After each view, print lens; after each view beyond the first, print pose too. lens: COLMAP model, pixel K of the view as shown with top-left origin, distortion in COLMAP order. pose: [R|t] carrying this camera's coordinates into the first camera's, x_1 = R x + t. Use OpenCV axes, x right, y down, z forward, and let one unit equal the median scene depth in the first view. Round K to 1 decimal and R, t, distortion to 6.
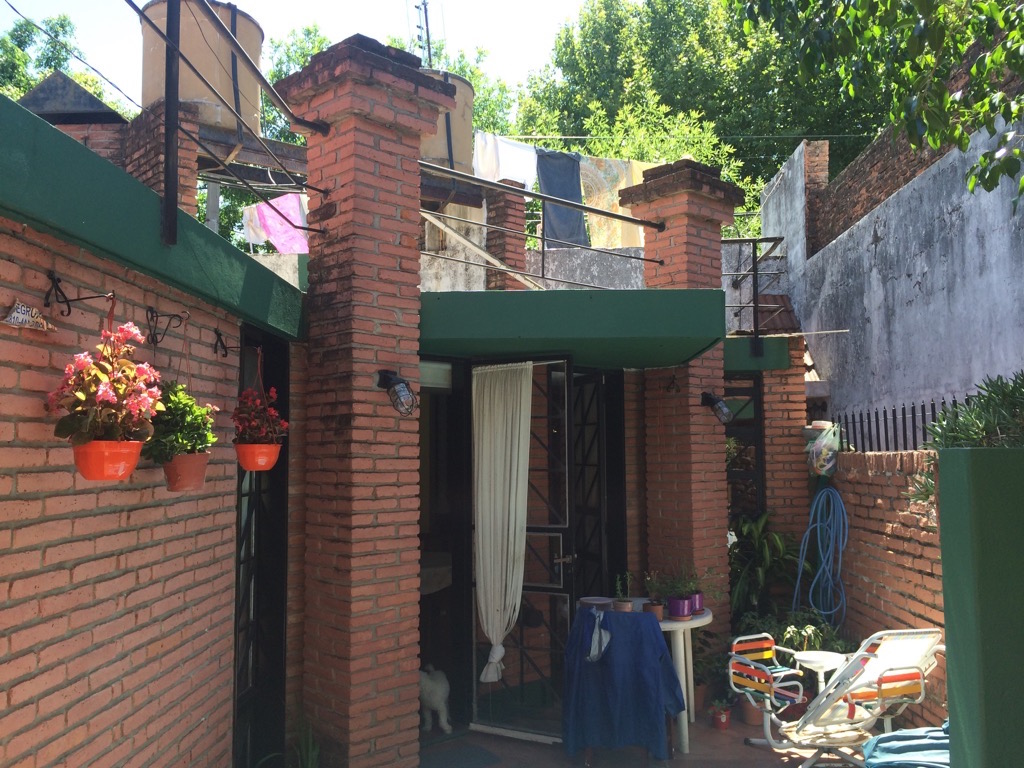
lens RADIAL K [[858.5, 0, 512.2], [0, 858.5, 380.5], [0, 0, 1]] dist [0.019833, 0.003261]
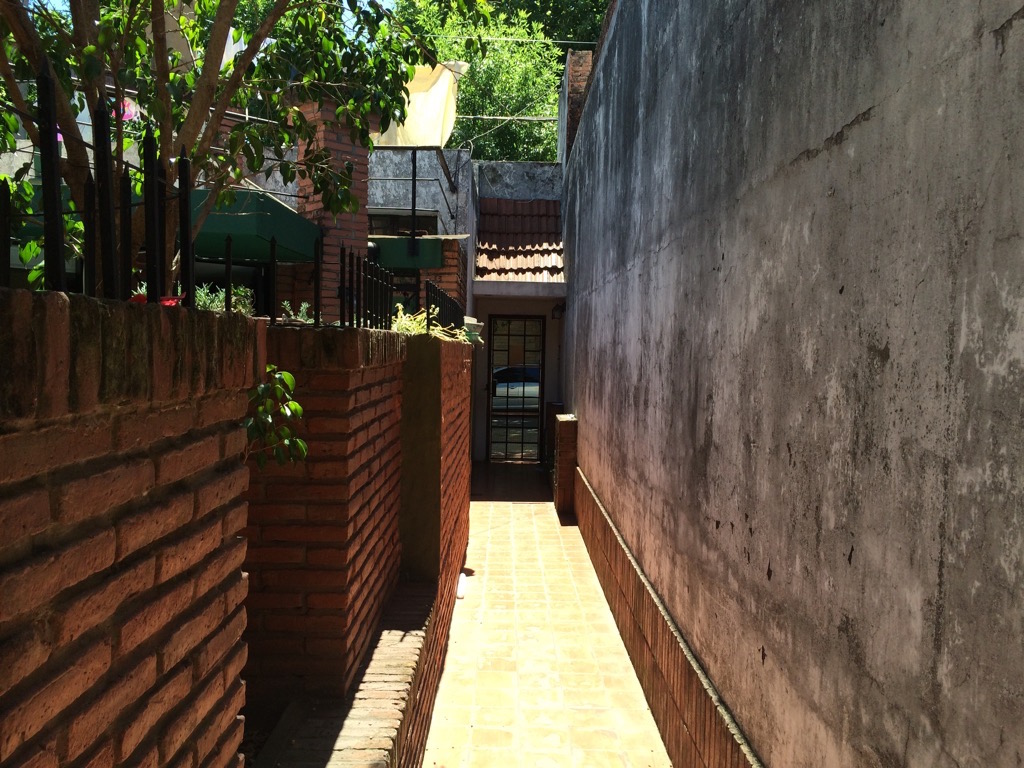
lens RADIAL K [[858.5, 0, 511.9], [0, 858.5, 389.1], [0, 0, 1]] dist [0.019833, 0.003261]
pose [[0.998379, 0.027607, 0.049765, 0.286776], [-0.033714, 0.991410, 0.126369, -0.001418], [-0.045849, -0.127842, 0.990734, -0.100082]]
